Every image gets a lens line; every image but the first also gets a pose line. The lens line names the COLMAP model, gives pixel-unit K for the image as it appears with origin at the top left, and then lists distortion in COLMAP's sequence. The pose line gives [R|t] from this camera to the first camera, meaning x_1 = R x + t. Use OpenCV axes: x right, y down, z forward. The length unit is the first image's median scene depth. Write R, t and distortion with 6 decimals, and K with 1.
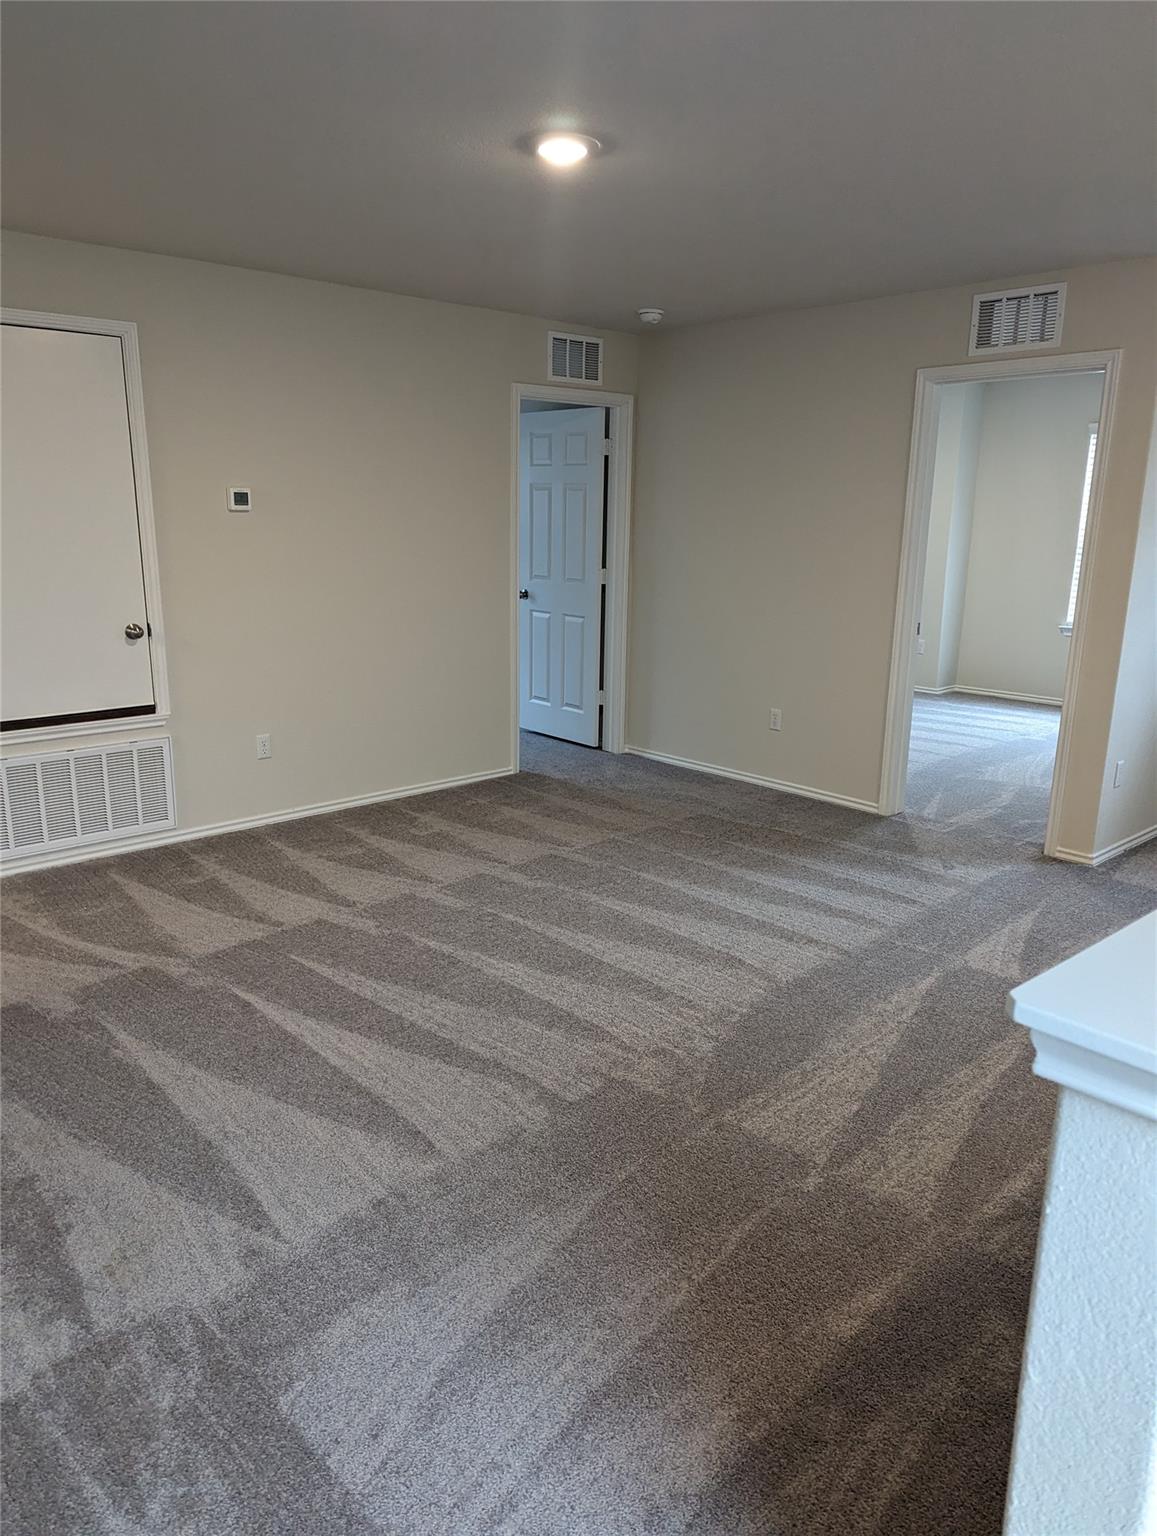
lens RADIAL K [[1089.3, 0, 578.3], [0, 1089.3, 765.2], [0, 0, 1]] dist [0.046526, -0.016964]
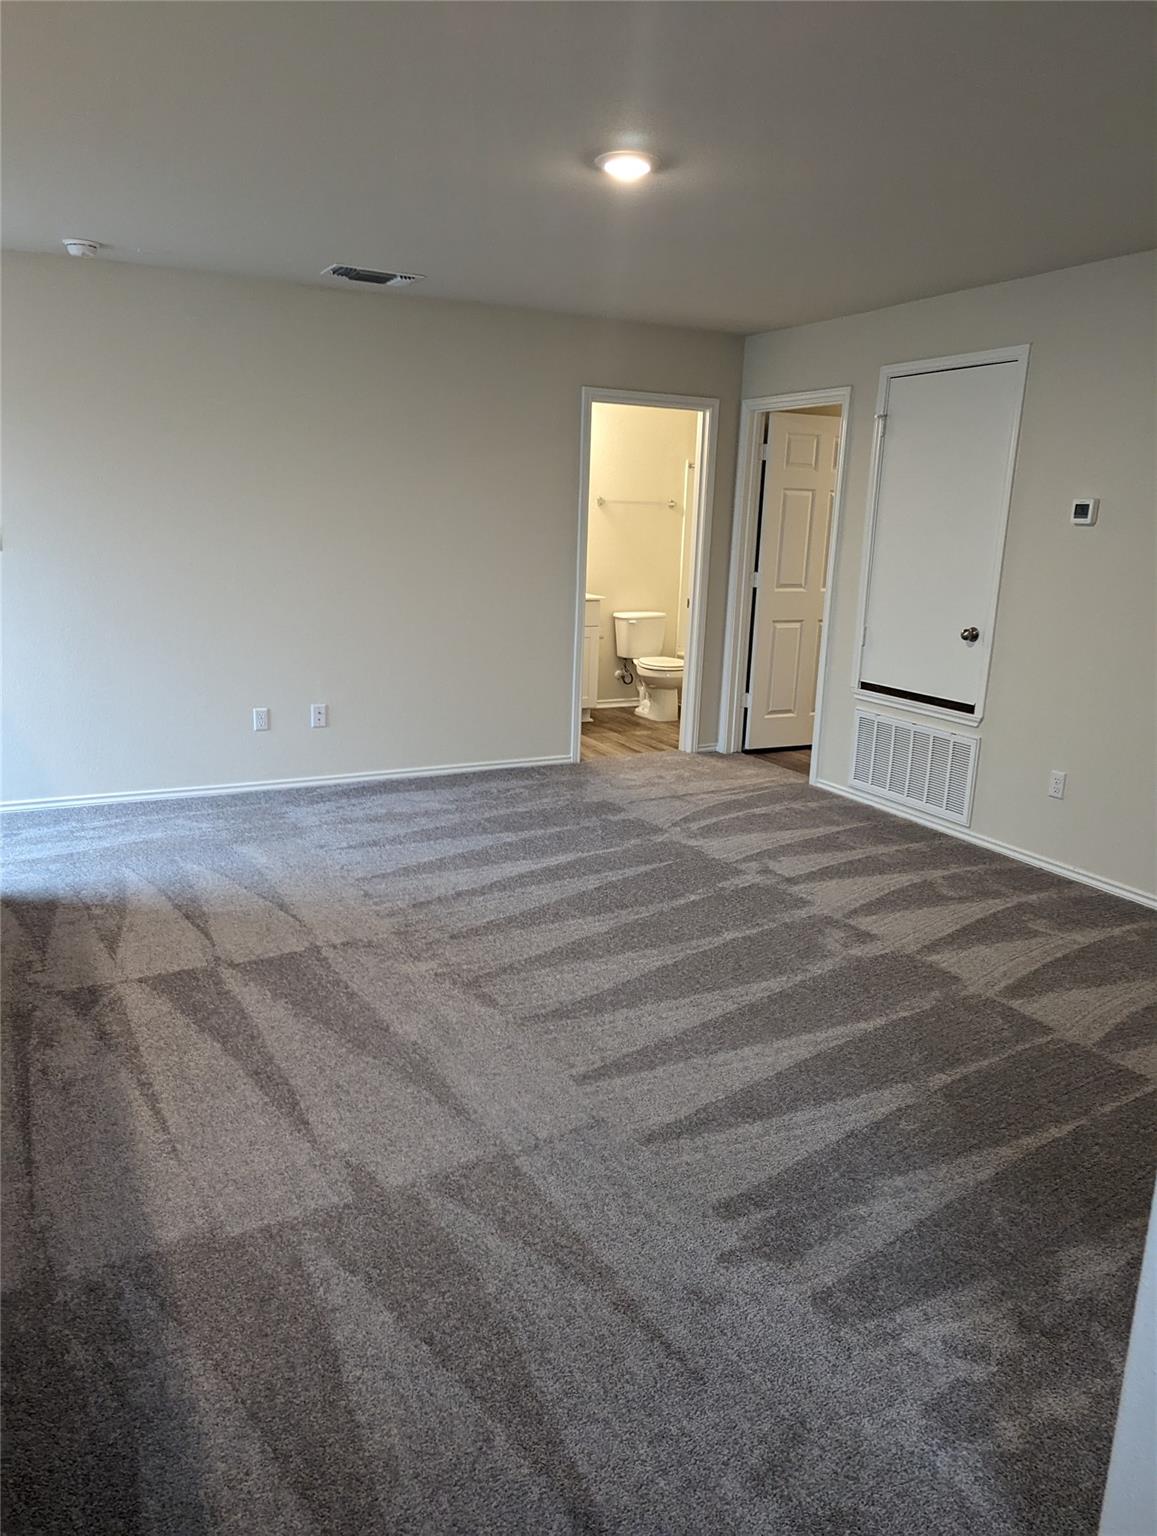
lens RADIAL K [[1089.3, 0, 579.4], [0, 1089.3, 771.3], [0, 0, 1]] dist [0.046526, -0.016964]
pose [[-0.267502, 0.202506, -0.942037, 0.732860], [-0.263208, 0.925126, 0.273612, -0.187139], [0.926911, 0.321143, -0.194172, 0.879062]]
